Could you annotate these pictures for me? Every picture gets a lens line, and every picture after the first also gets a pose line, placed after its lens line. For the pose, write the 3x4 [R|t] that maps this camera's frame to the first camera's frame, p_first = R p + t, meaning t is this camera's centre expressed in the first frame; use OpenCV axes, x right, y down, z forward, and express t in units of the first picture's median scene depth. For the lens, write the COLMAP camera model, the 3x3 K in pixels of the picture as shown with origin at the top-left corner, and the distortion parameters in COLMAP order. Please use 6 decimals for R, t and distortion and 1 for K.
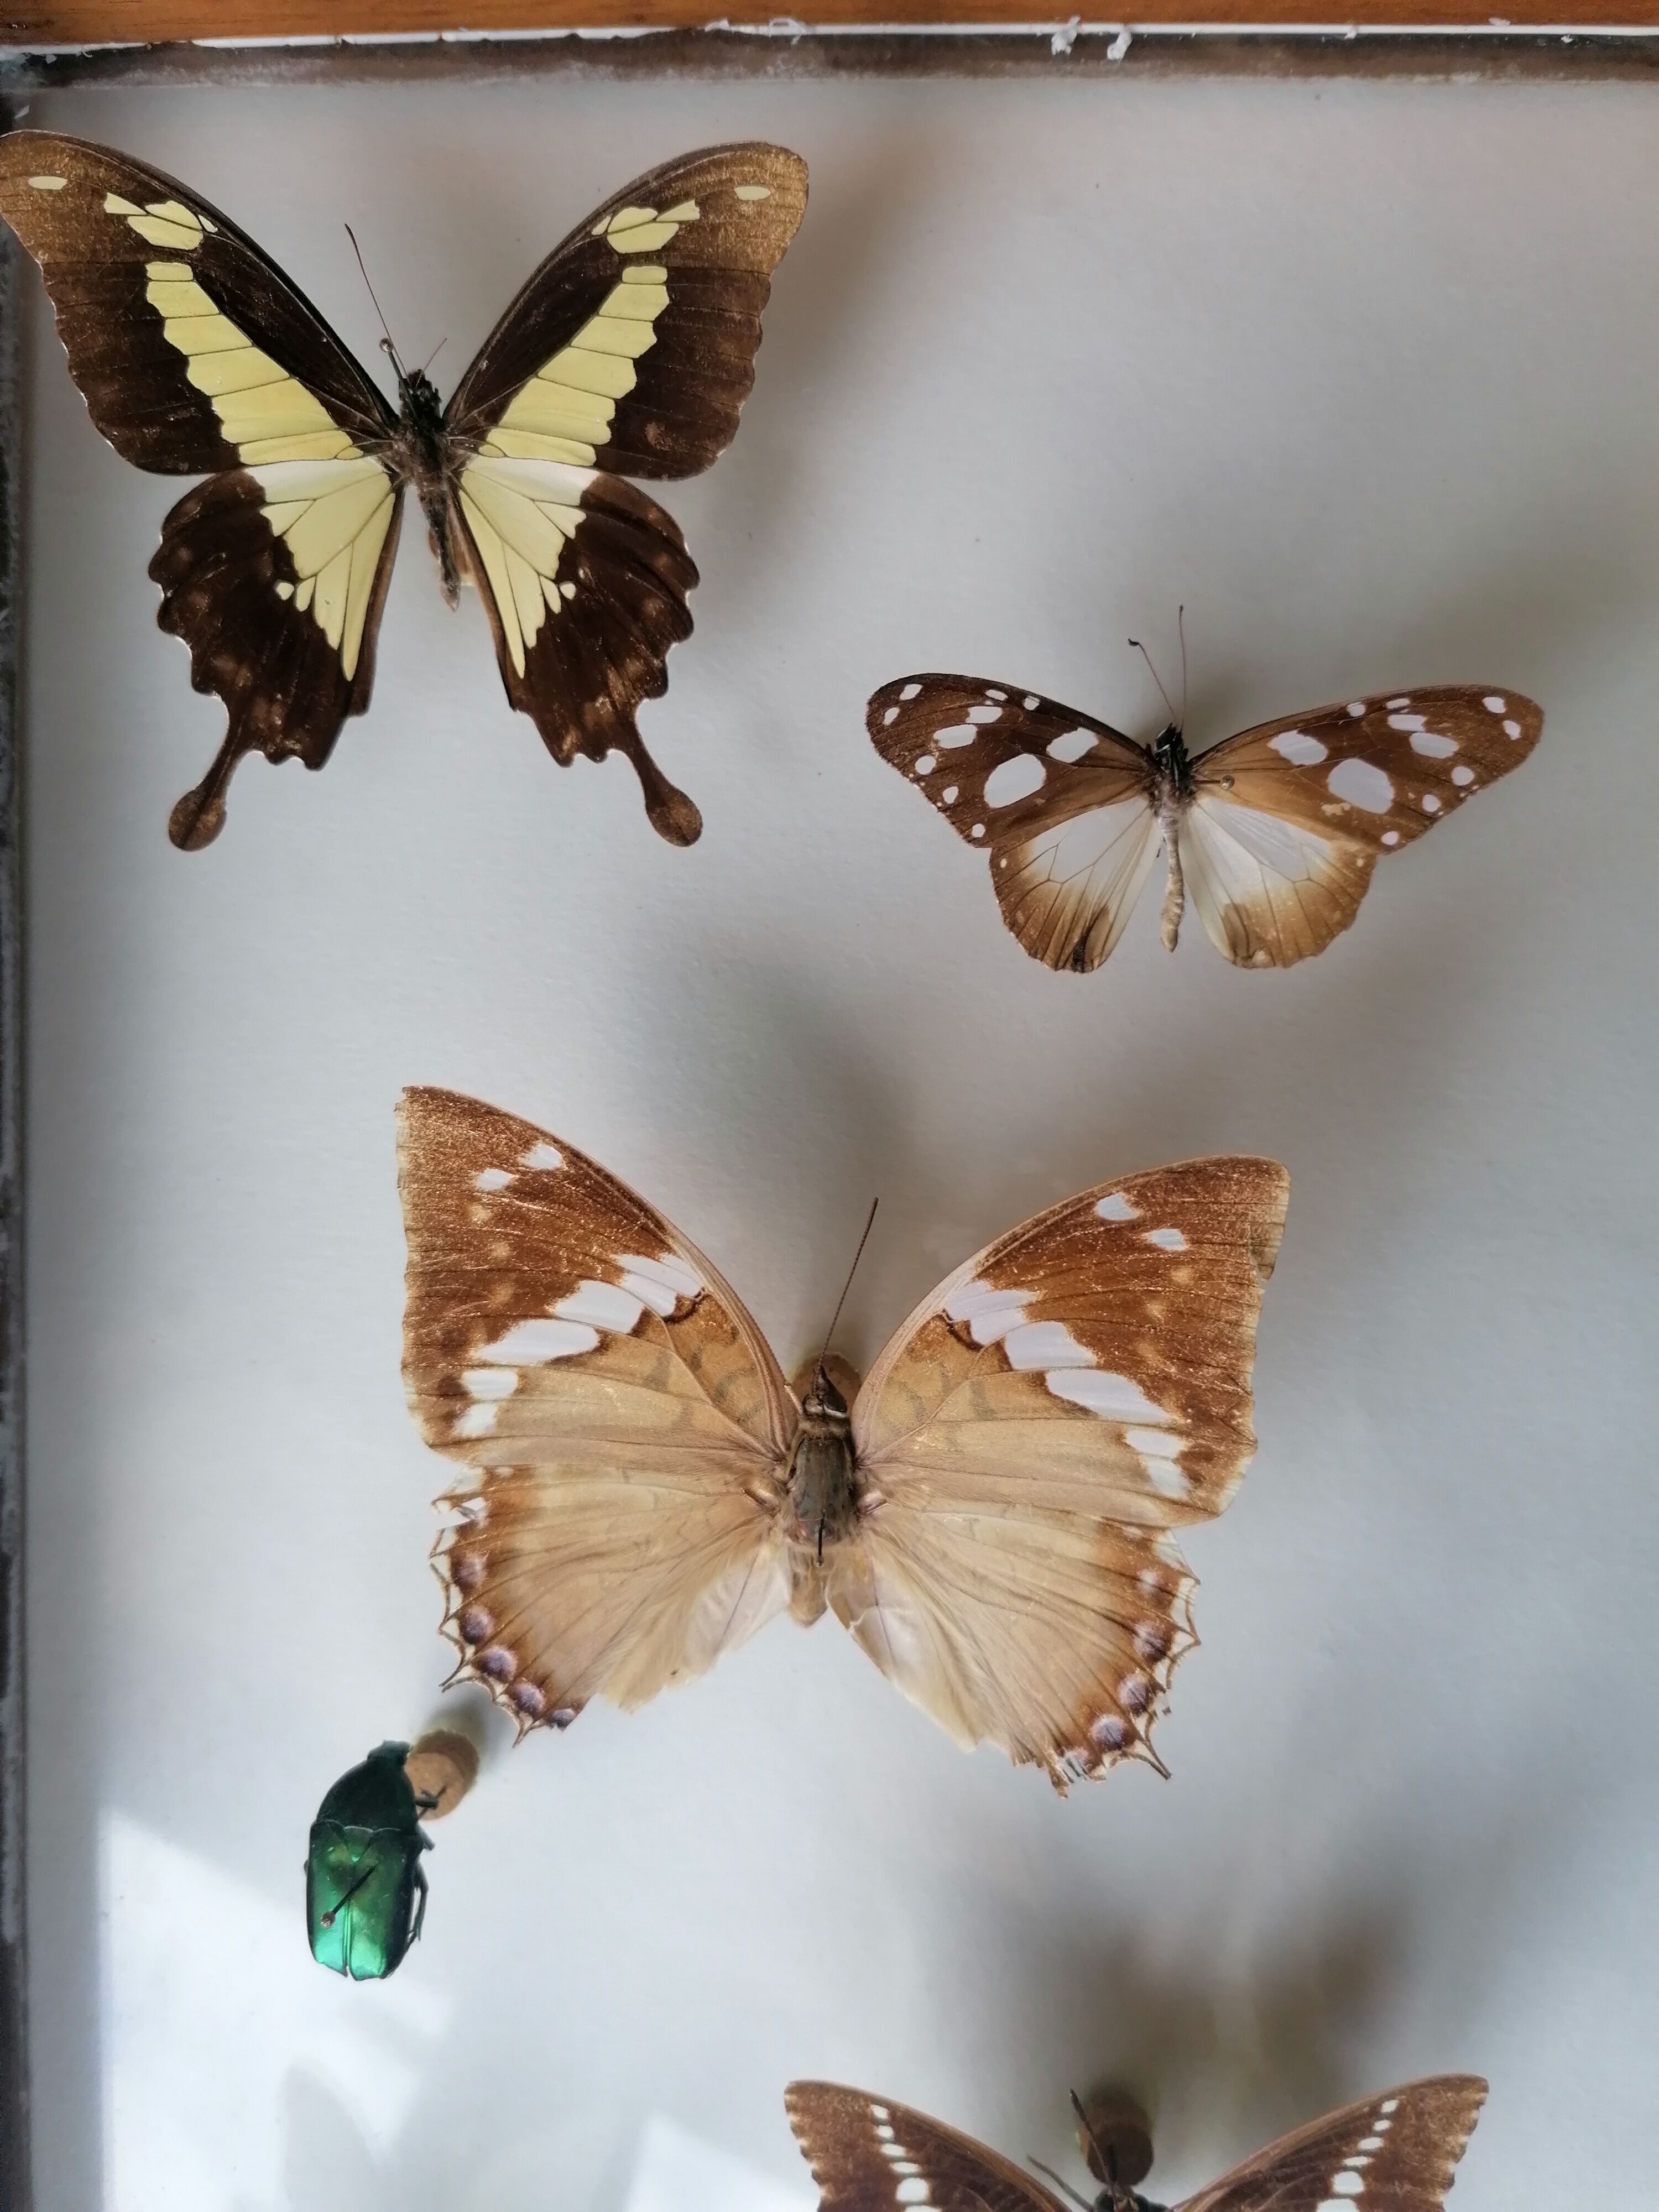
lens RADIAL K [[1708.3, 0, 839.2], [0, 1708.3, 1119.9], [0, 0, 1]] dist [0.078584, -0.143050]
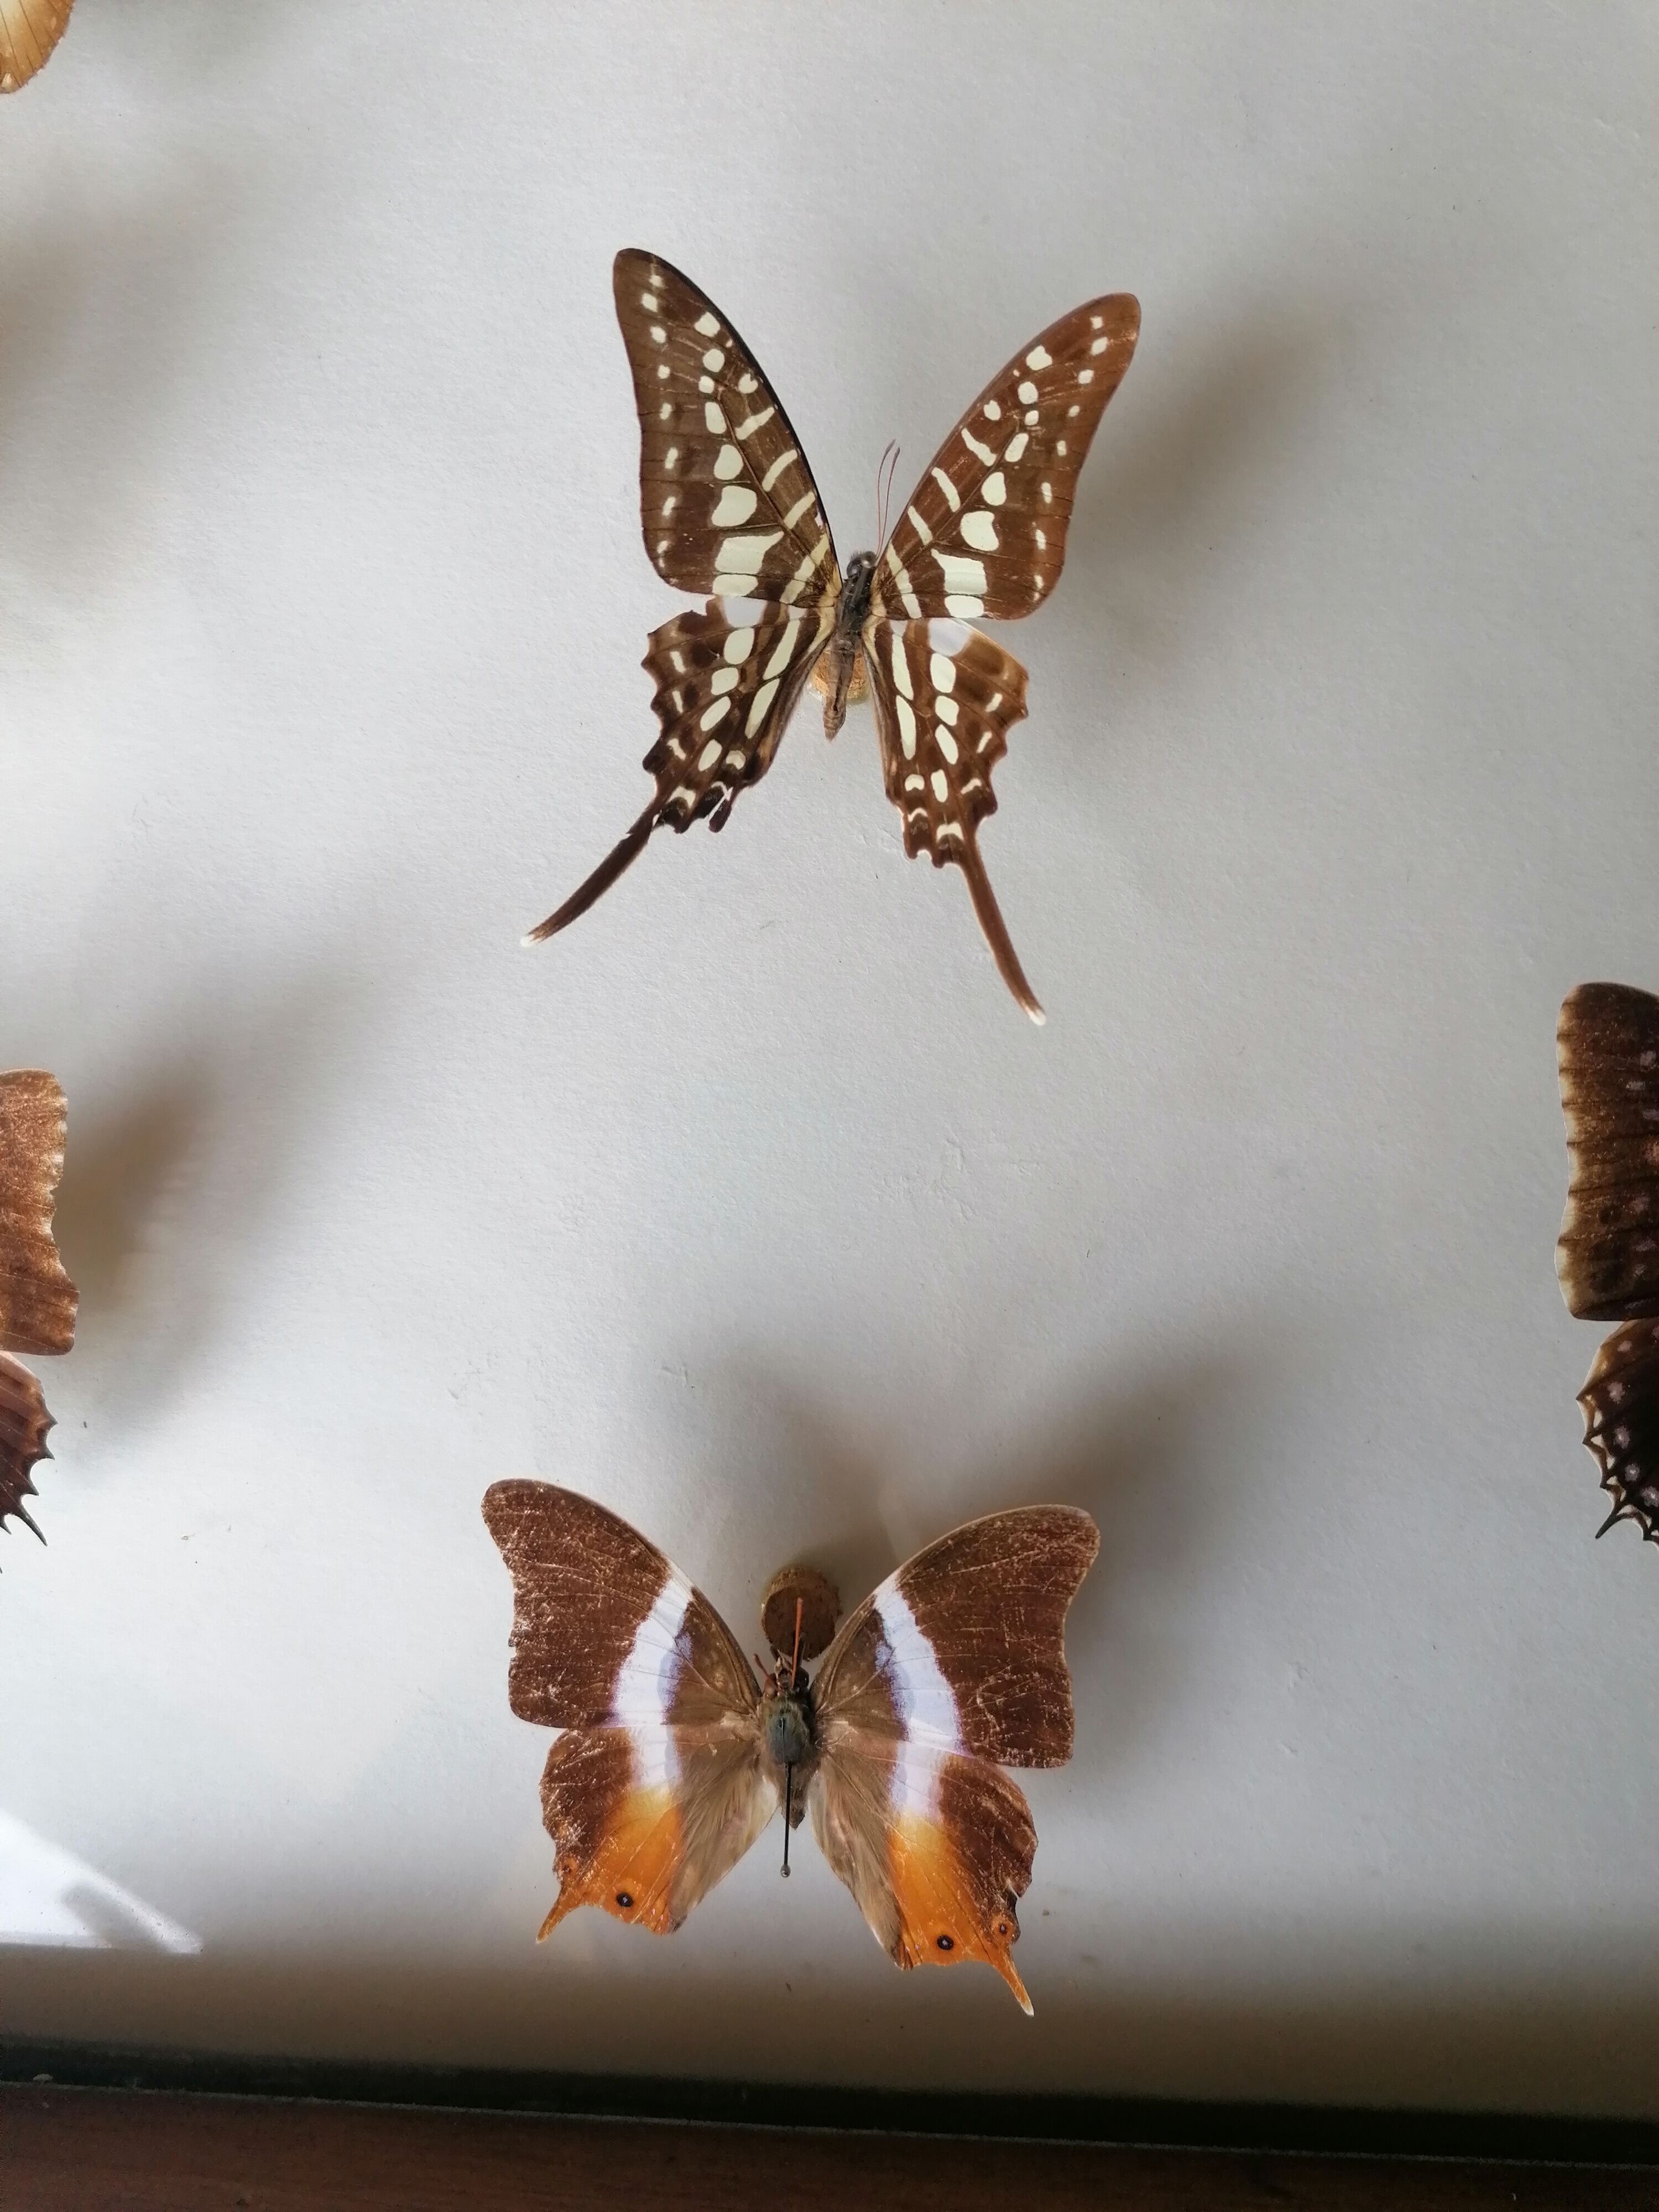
lens RADIAL K [[1691.7, 0, 835.3], [0, 1691.7, 1134.3], [0, 0, 1]] dist [0.076577, -0.109005]
pose [[0.999356, 0.032090, -0.016057, 0.830544], [-0.032951, 0.997853, -0.056598, 0.619770], [0.014206, 0.057091, 0.998268, 0.009469]]
